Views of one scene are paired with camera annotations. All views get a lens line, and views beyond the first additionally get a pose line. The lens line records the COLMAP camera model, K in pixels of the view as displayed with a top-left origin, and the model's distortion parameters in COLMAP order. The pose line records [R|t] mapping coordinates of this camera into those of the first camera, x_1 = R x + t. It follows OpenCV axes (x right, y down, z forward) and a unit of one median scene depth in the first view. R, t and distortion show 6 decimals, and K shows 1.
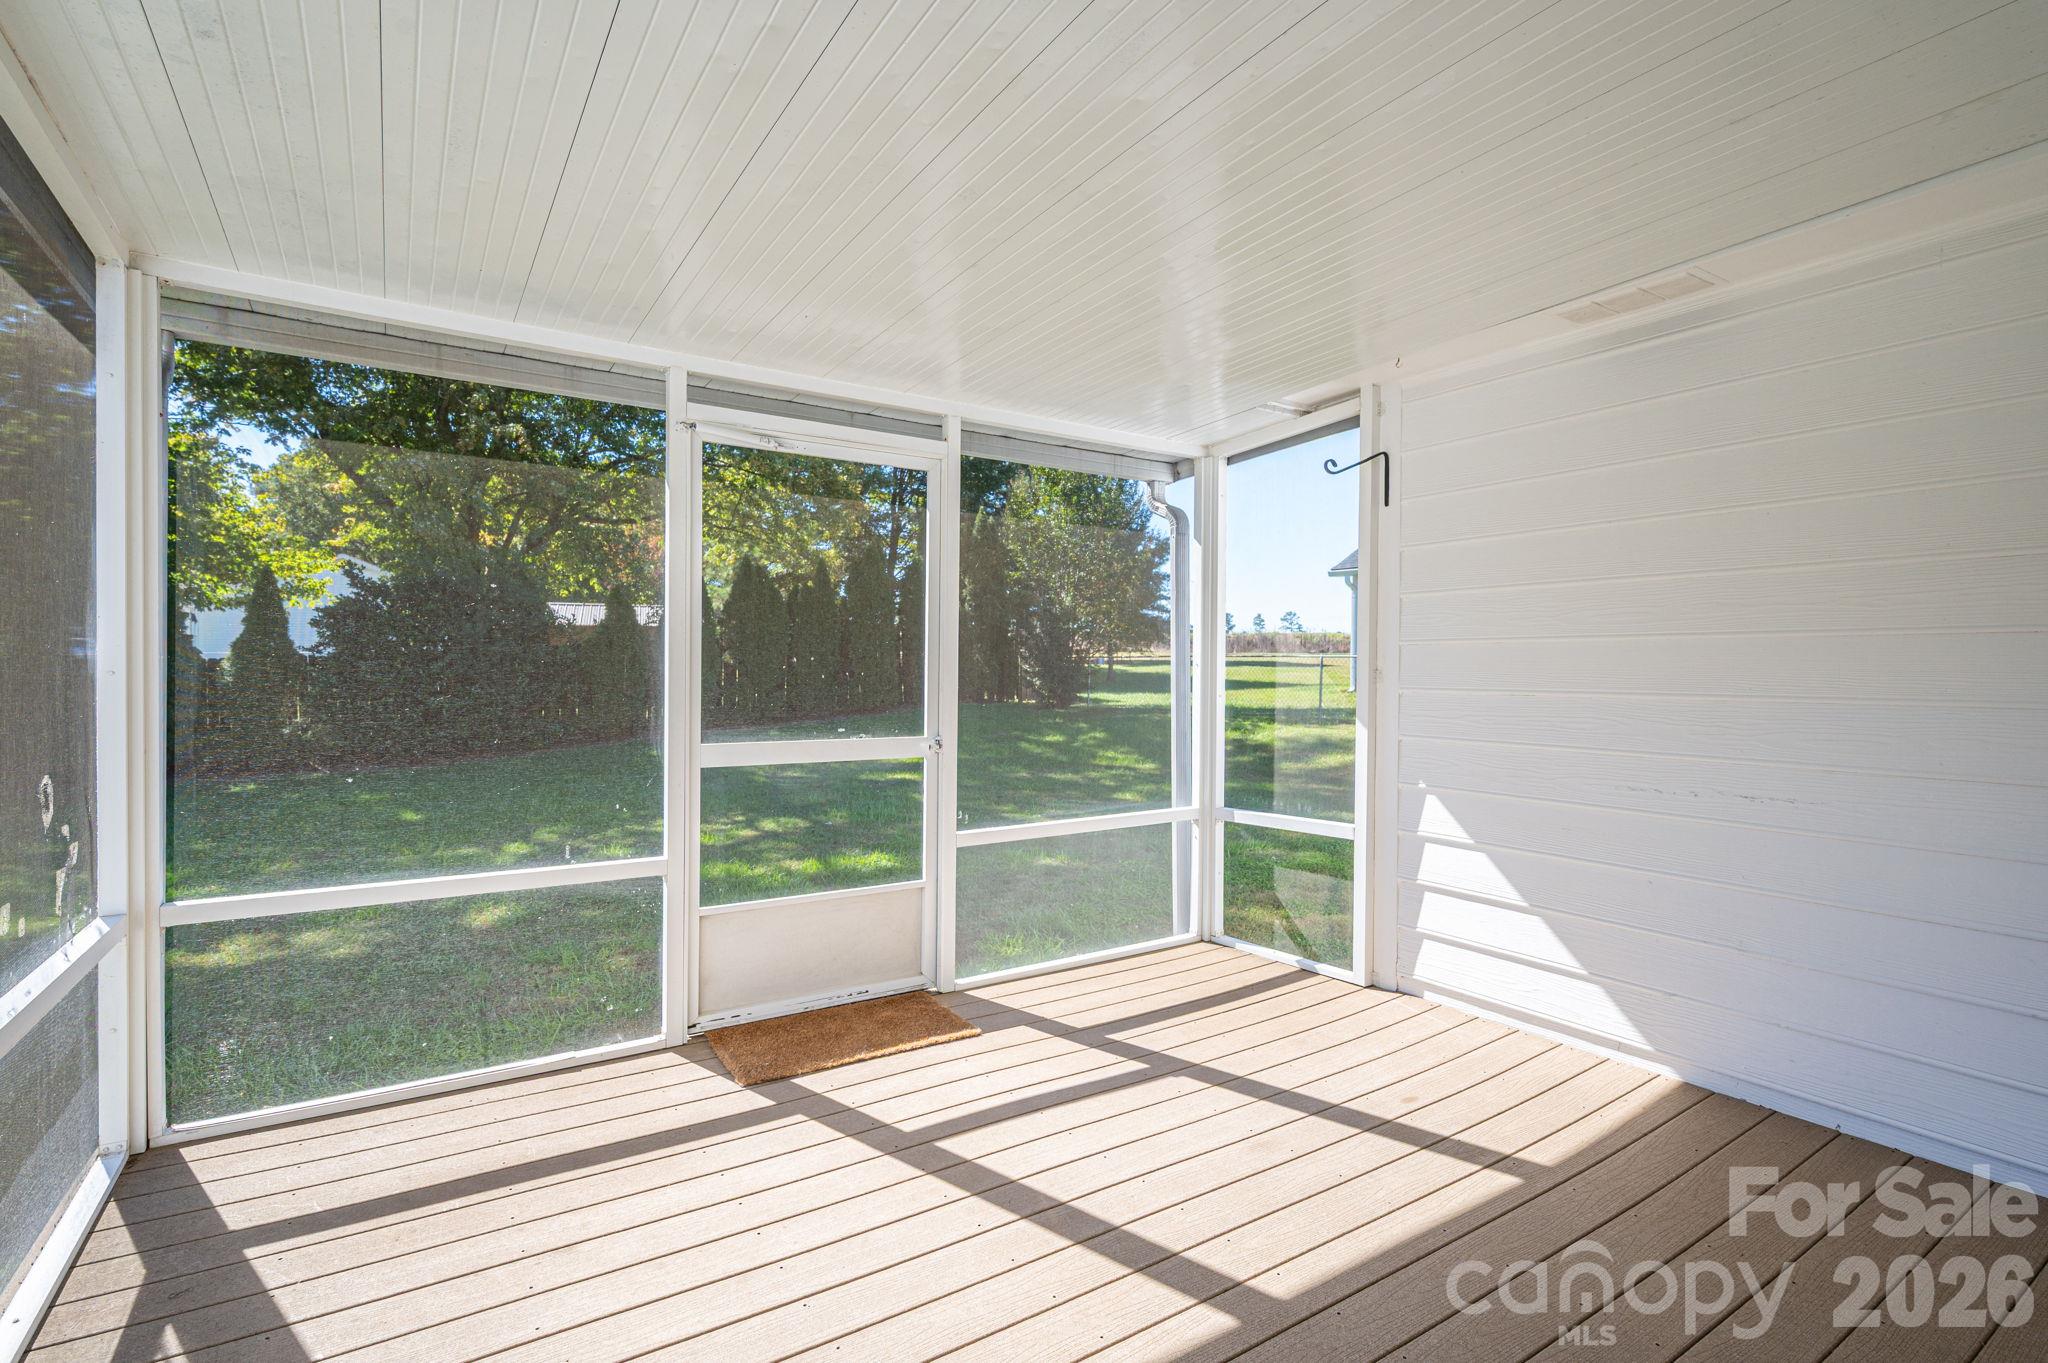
lens RADIAL K [[952.3, 0, 1019.2], [0, 952.3, 673.7], [0, 0, 1]] dist [0.000226, 0.000053]
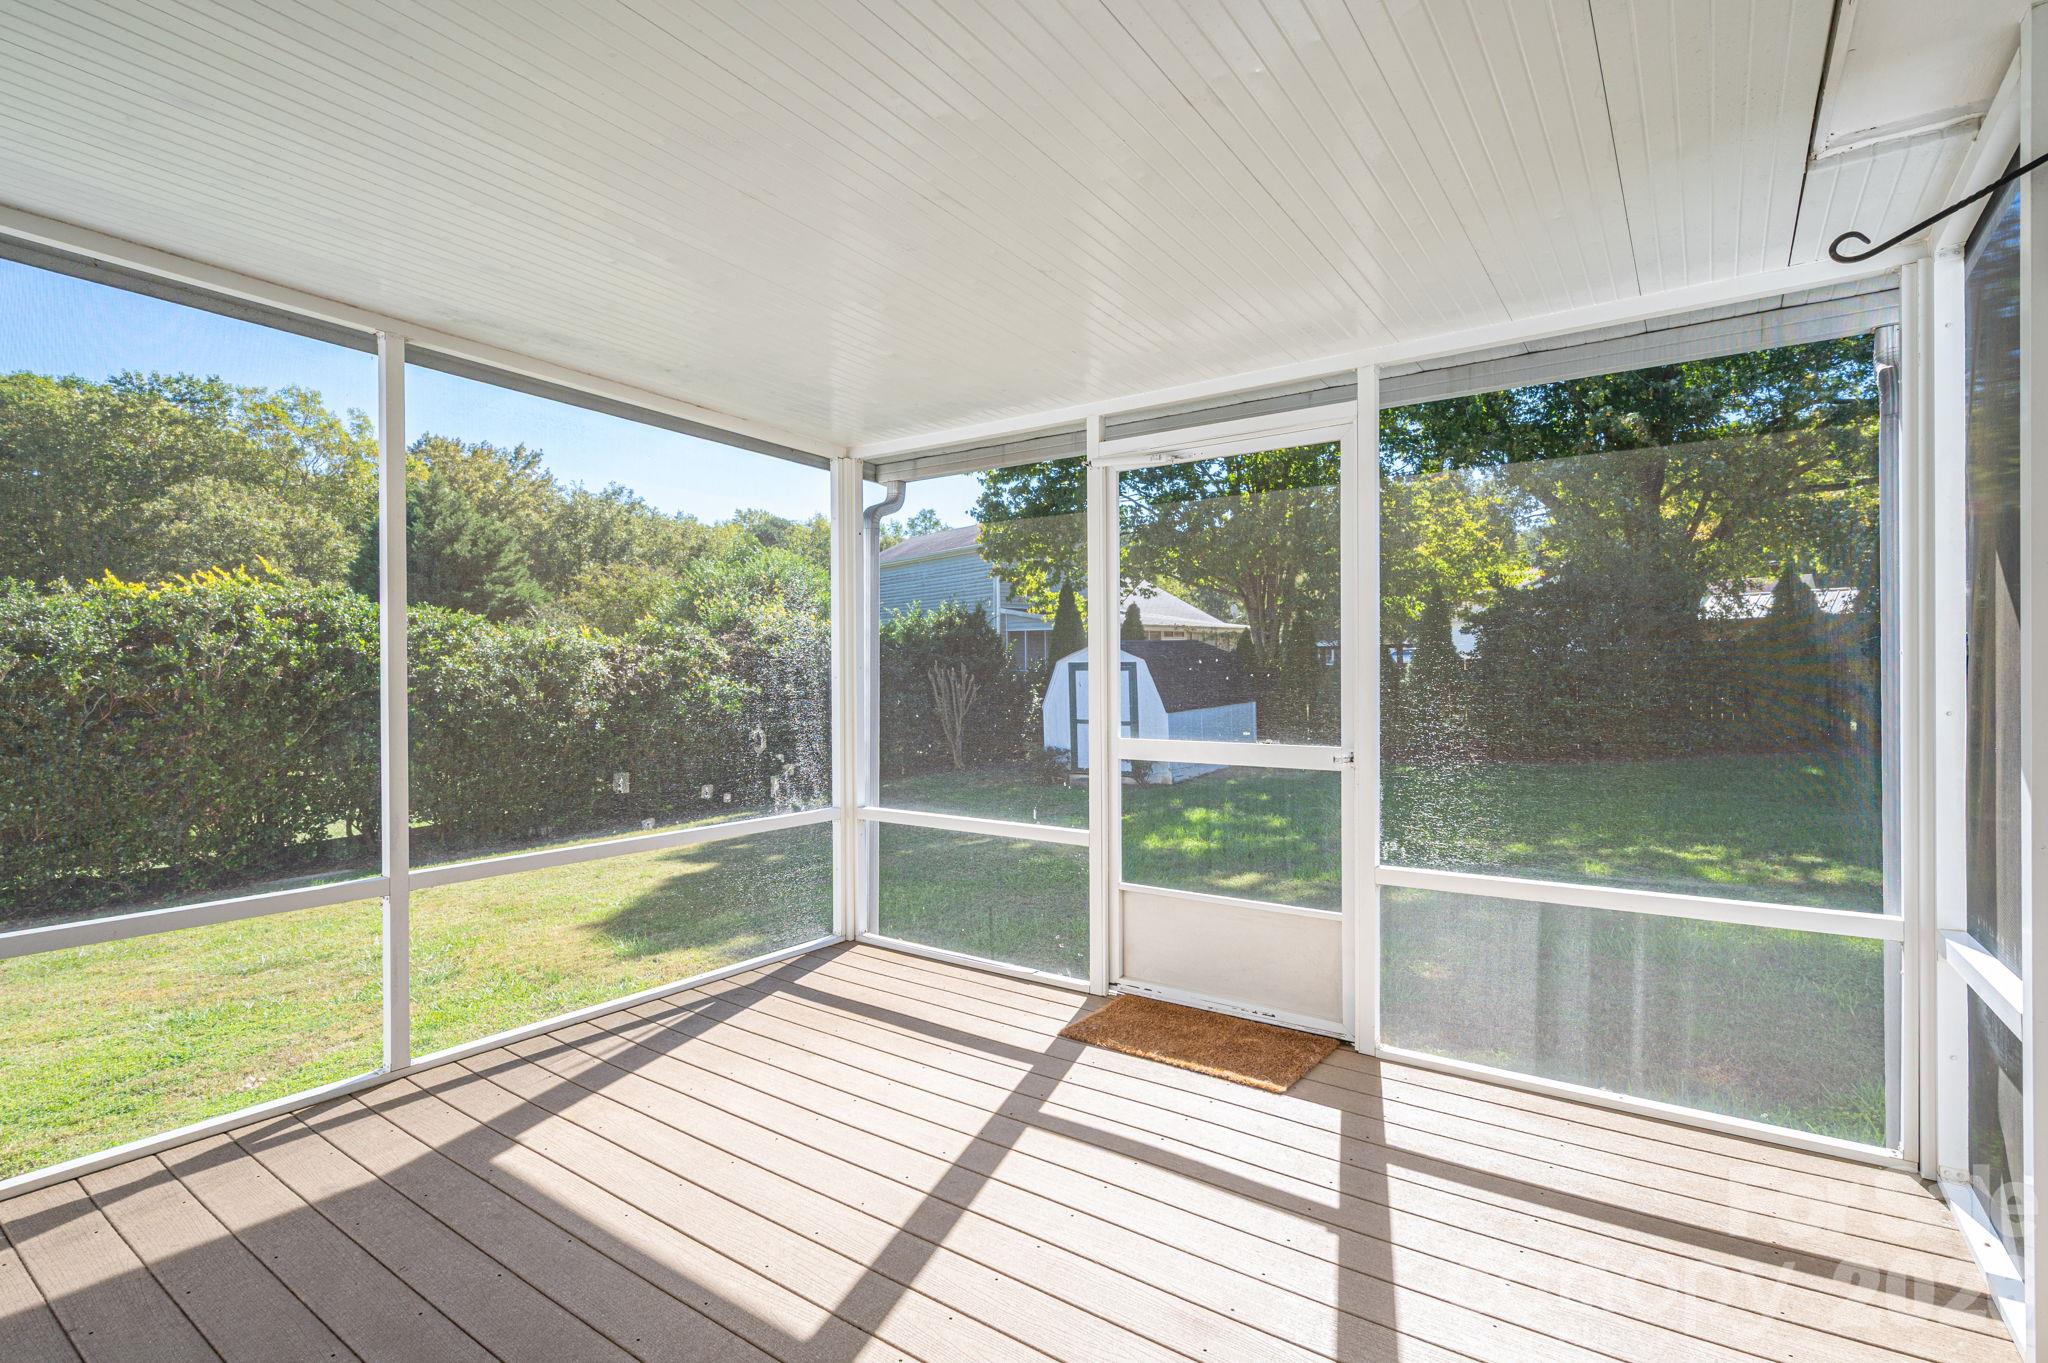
lens RADIAL K [[952.3, 0, 1018.9], [0, 952.3, 670.3], [0, 0, 1]] dist [0.000226, 0.000053]
pose [[0.382081, -0.010074, -0.924074, 0.686439], [0.005234, 0.999948, -0.008737, 0.002763], [0.924114, -0.001498, 0.382114, 0.466239]]
